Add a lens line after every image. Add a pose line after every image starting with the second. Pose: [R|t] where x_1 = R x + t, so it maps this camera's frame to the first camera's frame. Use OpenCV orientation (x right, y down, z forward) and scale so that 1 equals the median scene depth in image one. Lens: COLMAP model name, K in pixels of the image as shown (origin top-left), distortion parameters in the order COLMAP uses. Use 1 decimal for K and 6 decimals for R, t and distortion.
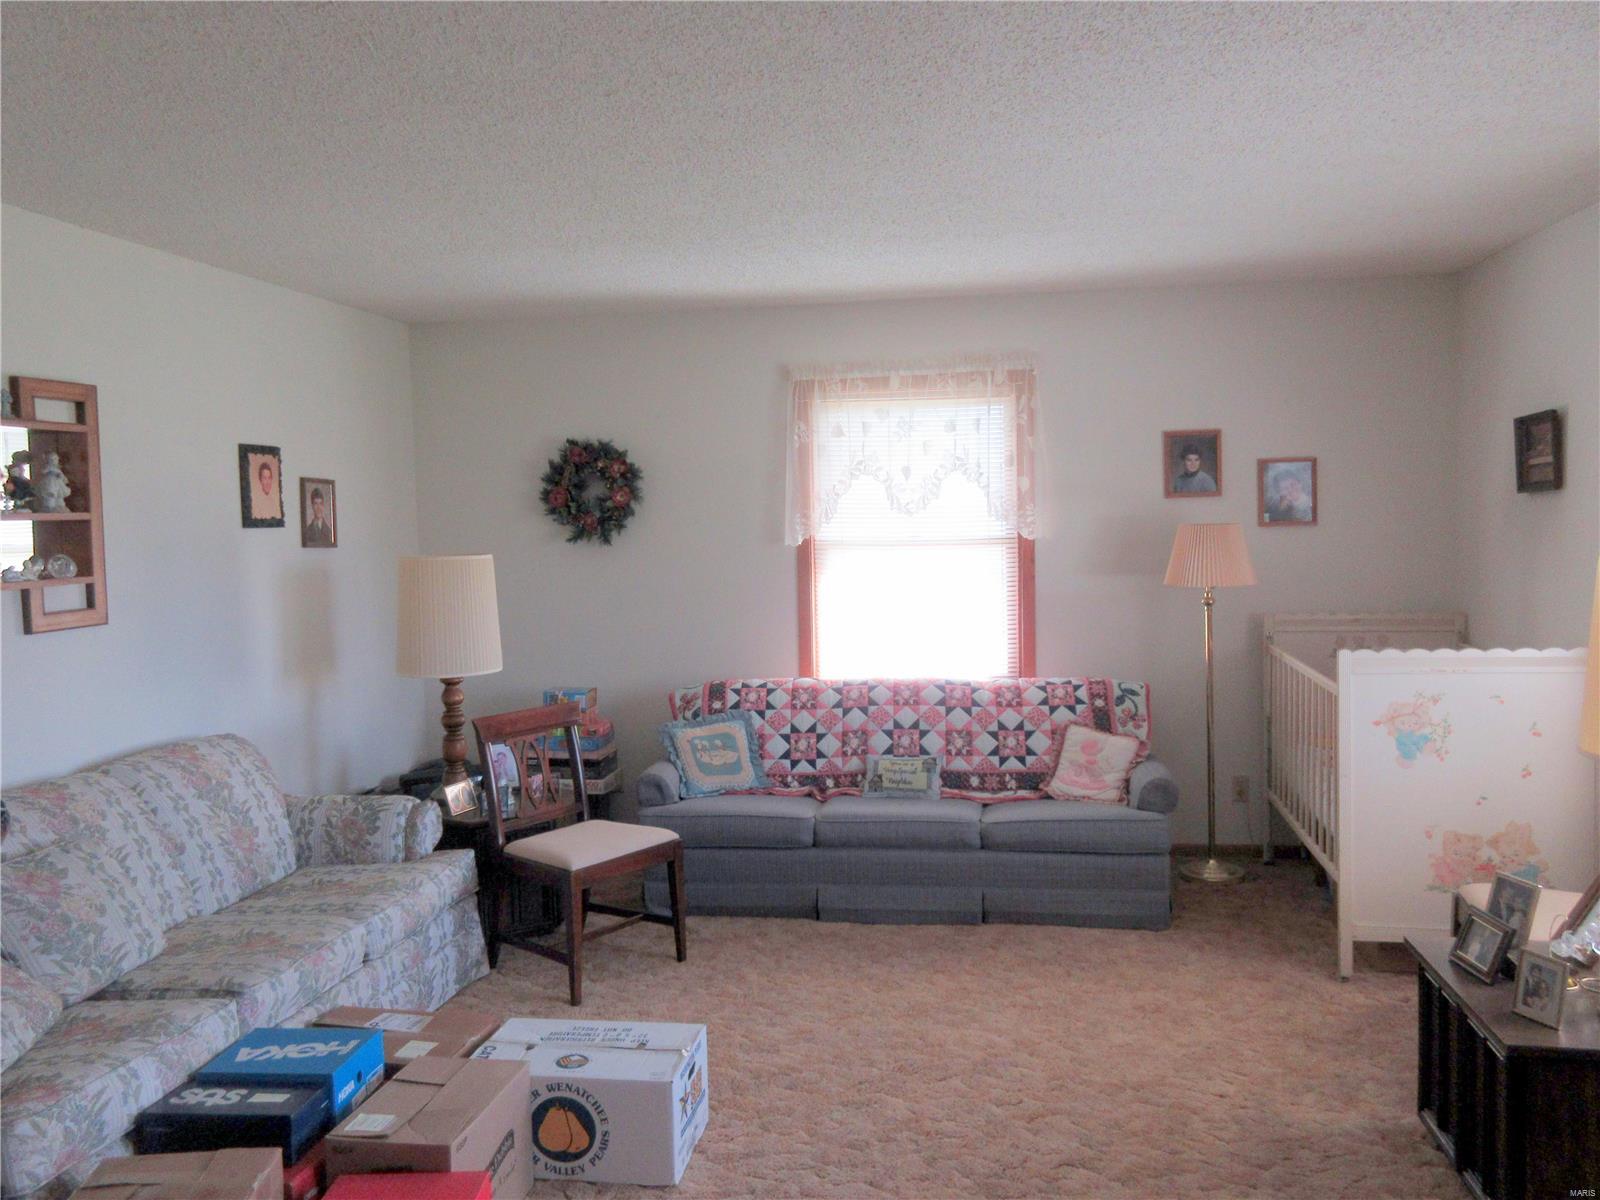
lens RADIAL K [[1180.9, 0, 795.0], [0, 1180.9, 592.9], [0, 0, 1]] dist [-0.004206, -0.003385]
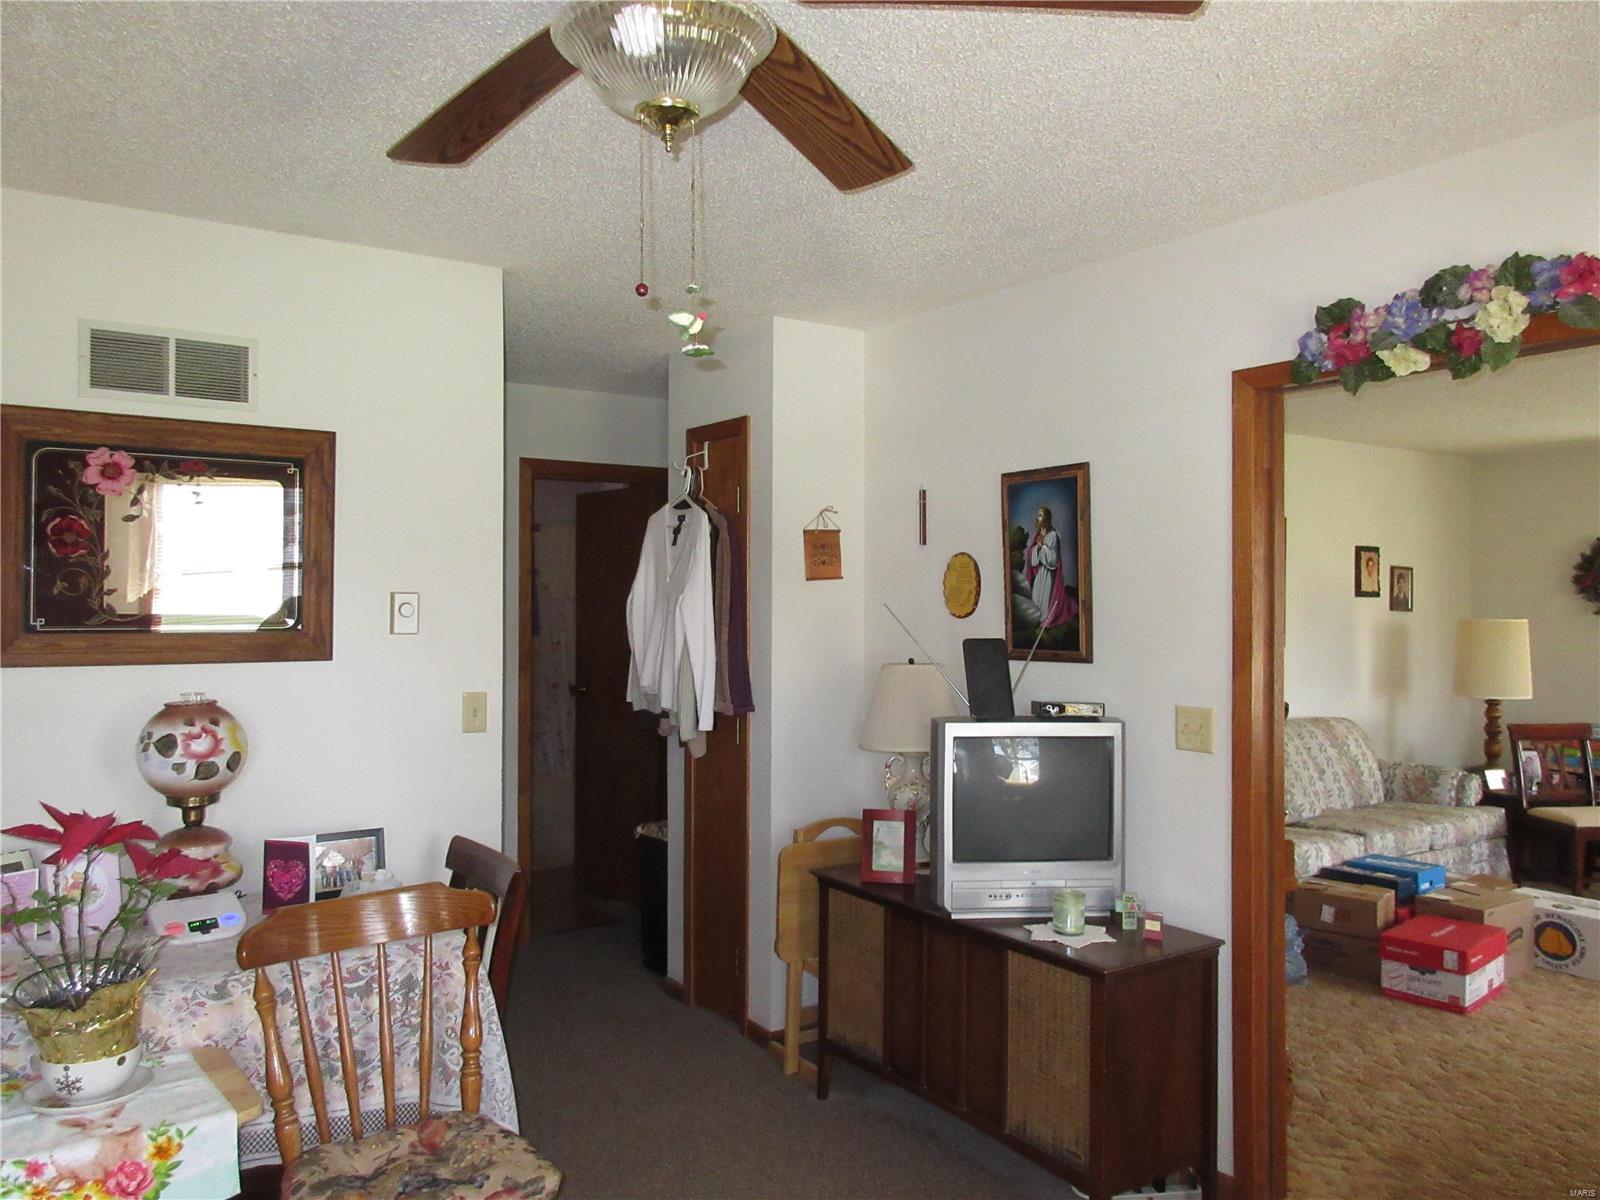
lens RADIAL K [[1180.9, 0, 793.9], [0, 1180.9, 593.2], [0, 0, 1]] dist [-0.004206, -0.003385]
pose [[0.683857, 0.016941, -0.729419, 0.214996], [-0.068949, 0.996757, -0.041492, 0.068382], [0.726350, 0.078667, 0.682808, -0.762511]]
